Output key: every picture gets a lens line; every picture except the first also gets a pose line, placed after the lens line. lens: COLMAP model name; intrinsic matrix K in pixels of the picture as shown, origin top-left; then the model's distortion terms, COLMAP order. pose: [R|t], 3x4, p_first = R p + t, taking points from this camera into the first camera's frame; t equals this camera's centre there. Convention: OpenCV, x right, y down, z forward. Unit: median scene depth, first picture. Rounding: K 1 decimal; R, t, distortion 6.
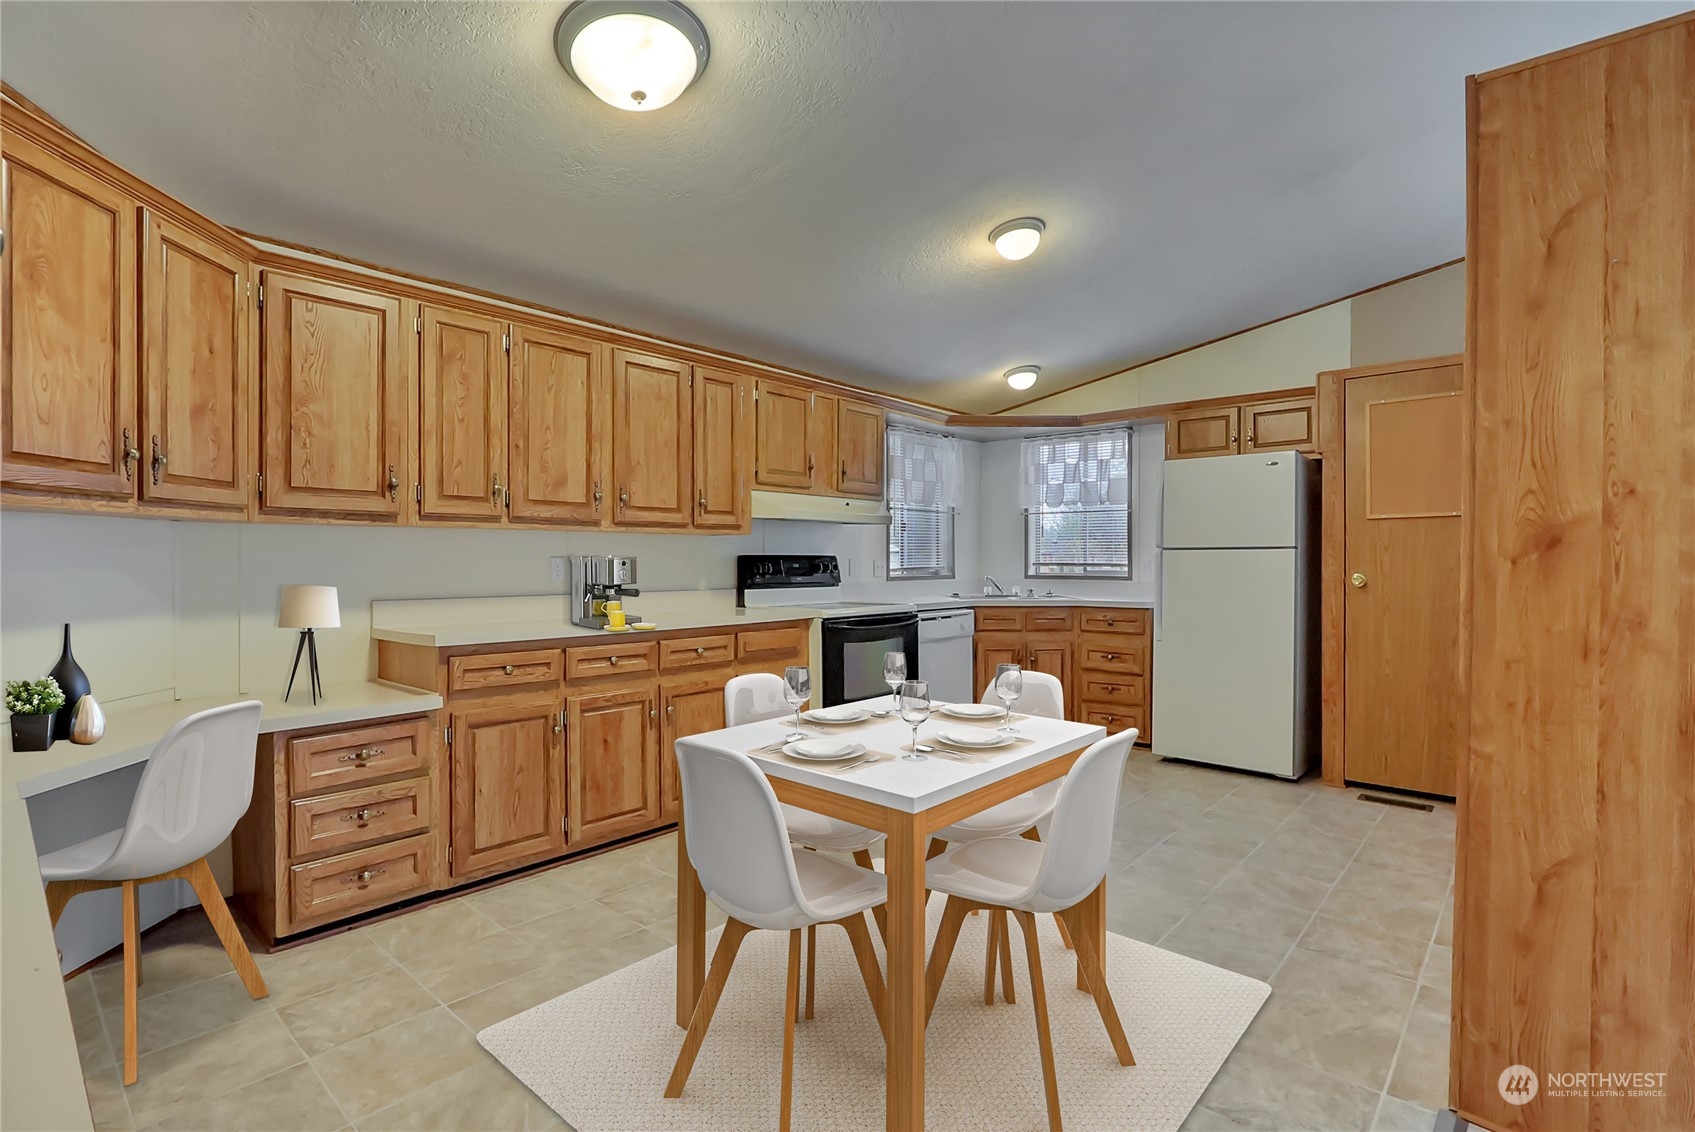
lens RADIAL K [[793.0, 0, 839.4], [0, 793.0, 561.2], [0, 0, 1]] dist [-0.013370, 0.001794]
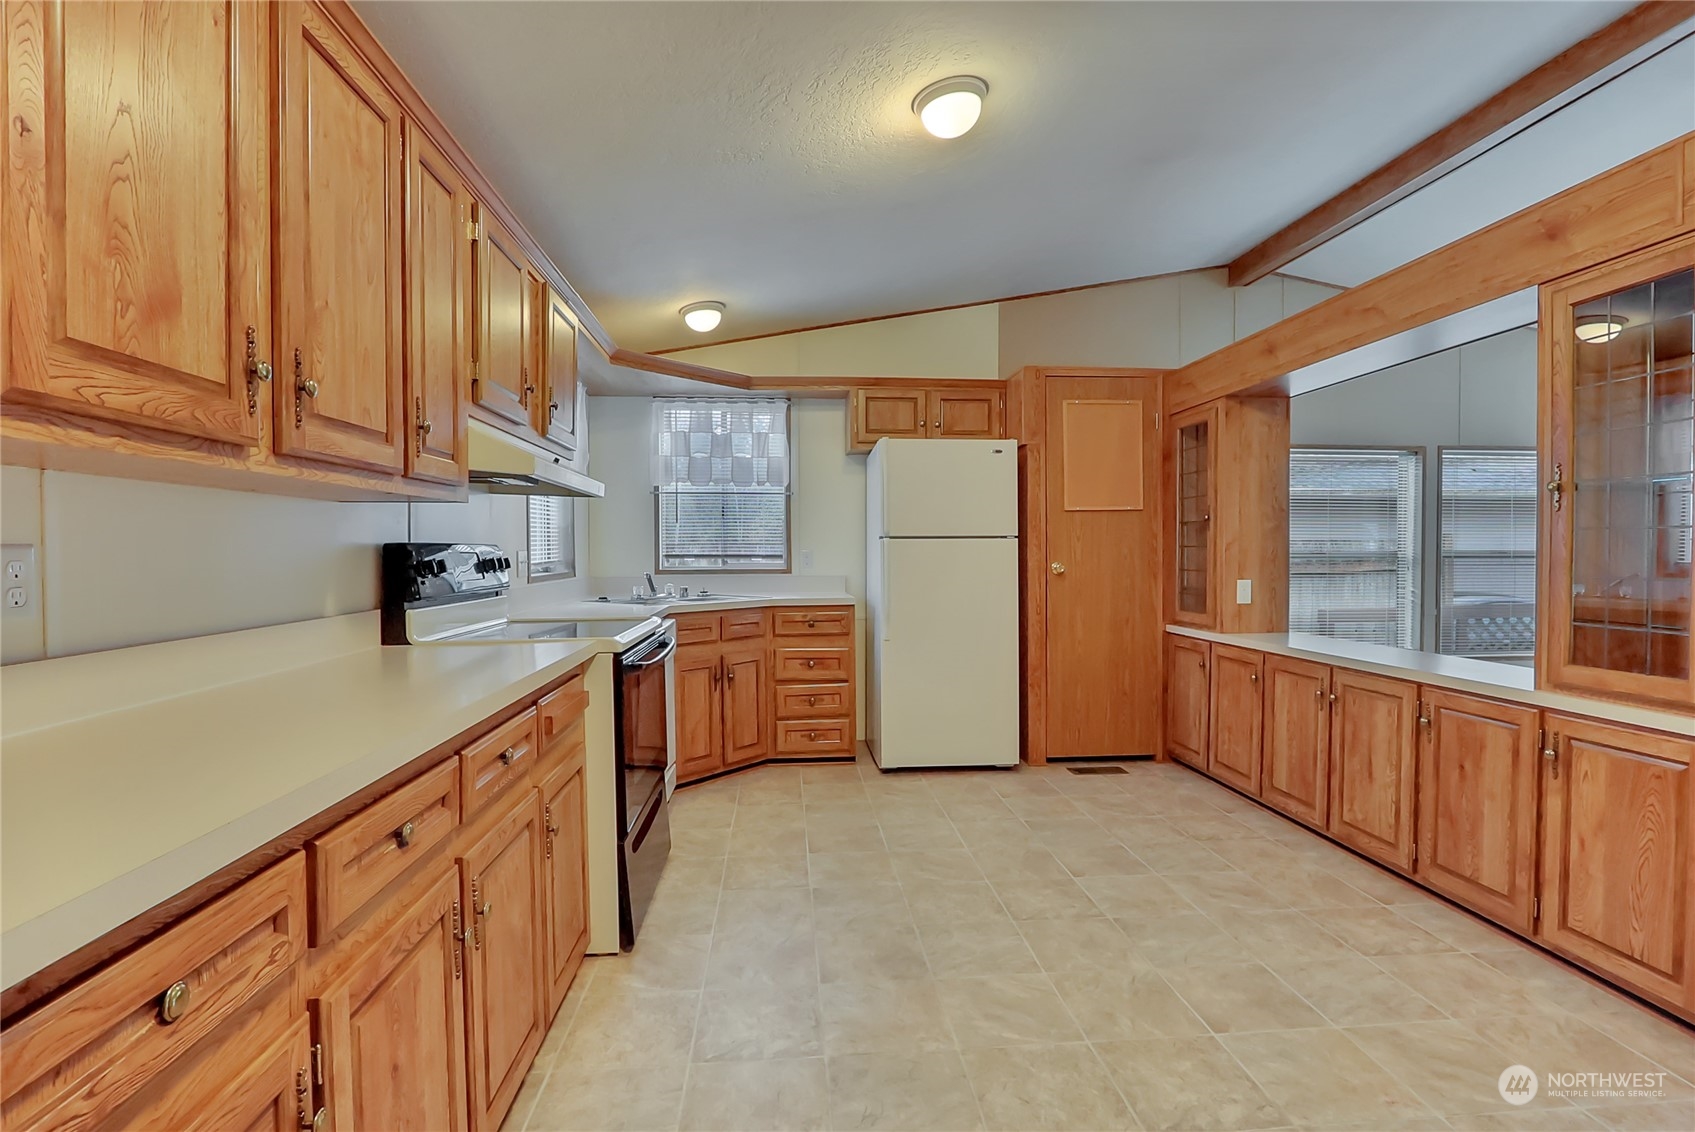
lens RADIAL K [[793.0, 0, 845.4], [0, 793.0, 566.2], [0, 0, 1]] dist [-0.013370, 0.001794]
pose [[0.691375, -0.018813, 0.722251, -0.251657], [0.006895, 0.999787, 0.019443, -0.000701], [-0.722463, -0.008463, 0.691358, 0.384096]]
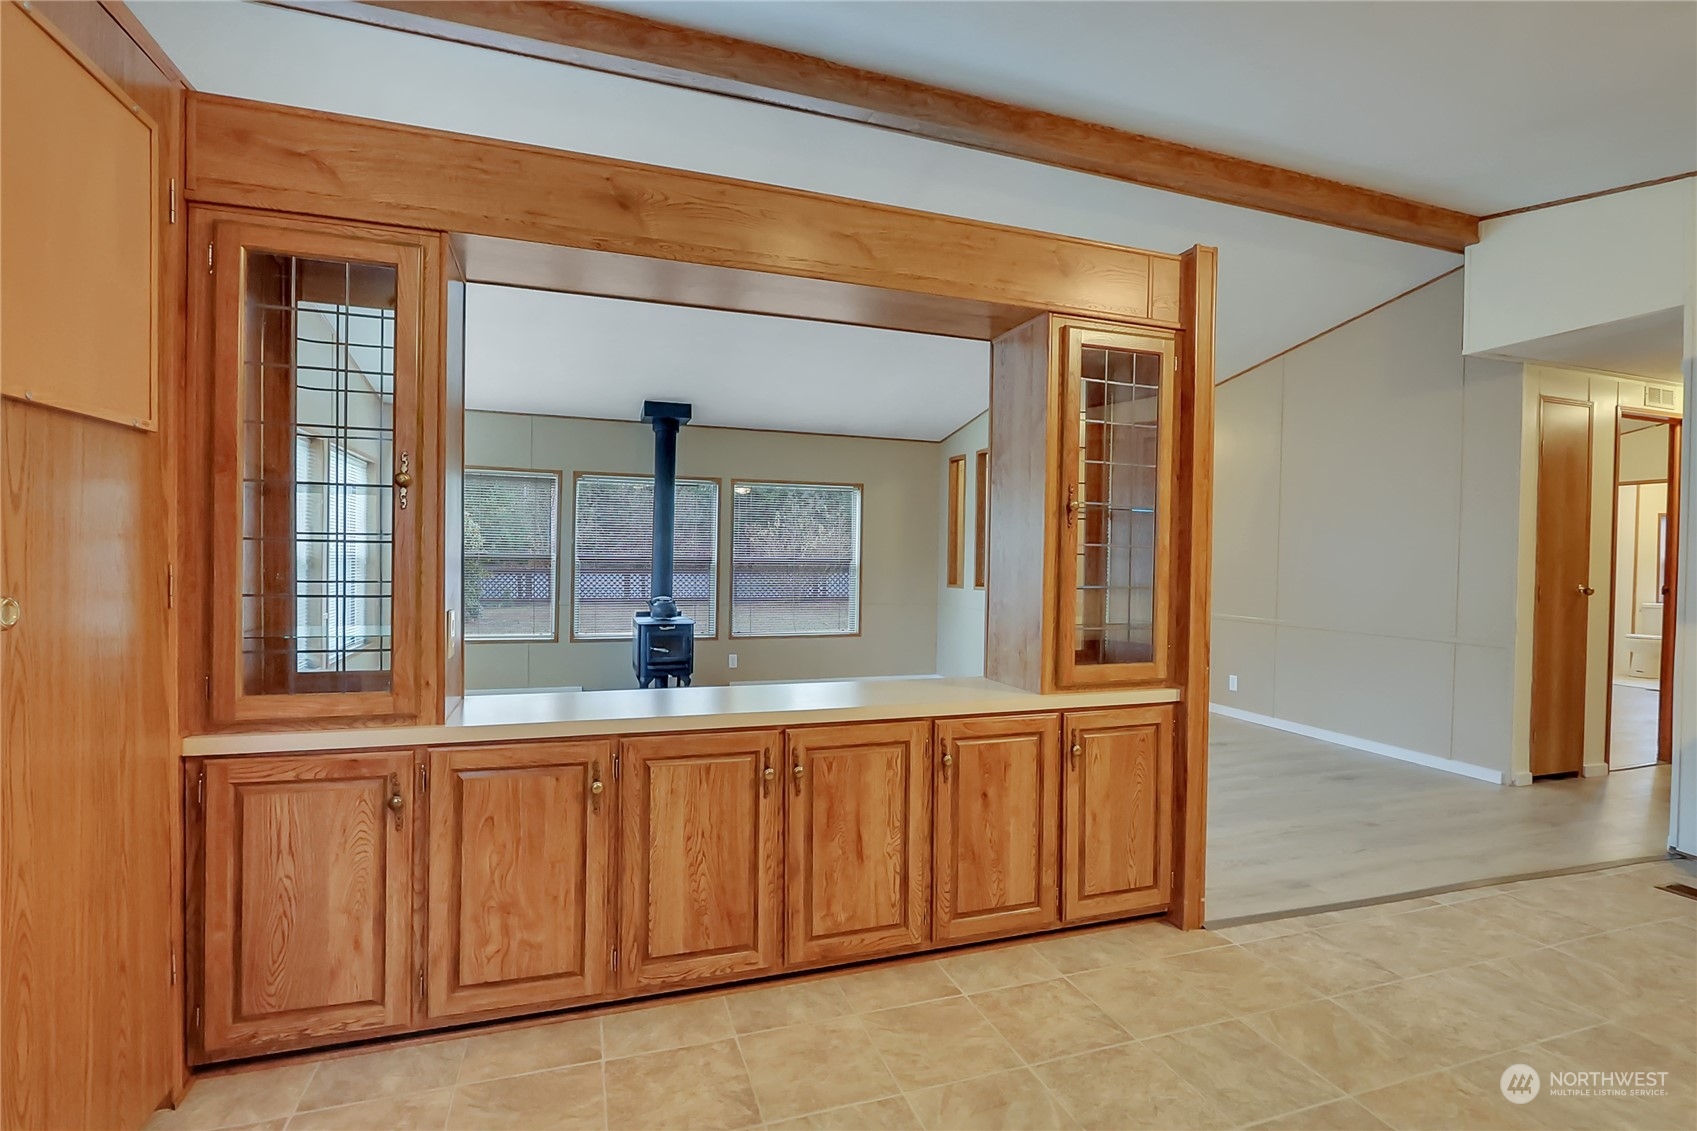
lens RADIAL K [[793.9, 0, 848.1], [0, 793.9, 551.0], [0, 0, 1]] dist [-0.013370, 0.001794]
pose [[-0.870857, -0.029908, 0.490626, 0.216148], [-0.026729, 0.999552, 0.013486, -0.009905], [-0.490809, -0.001370, -0.871266, 0.890928]]
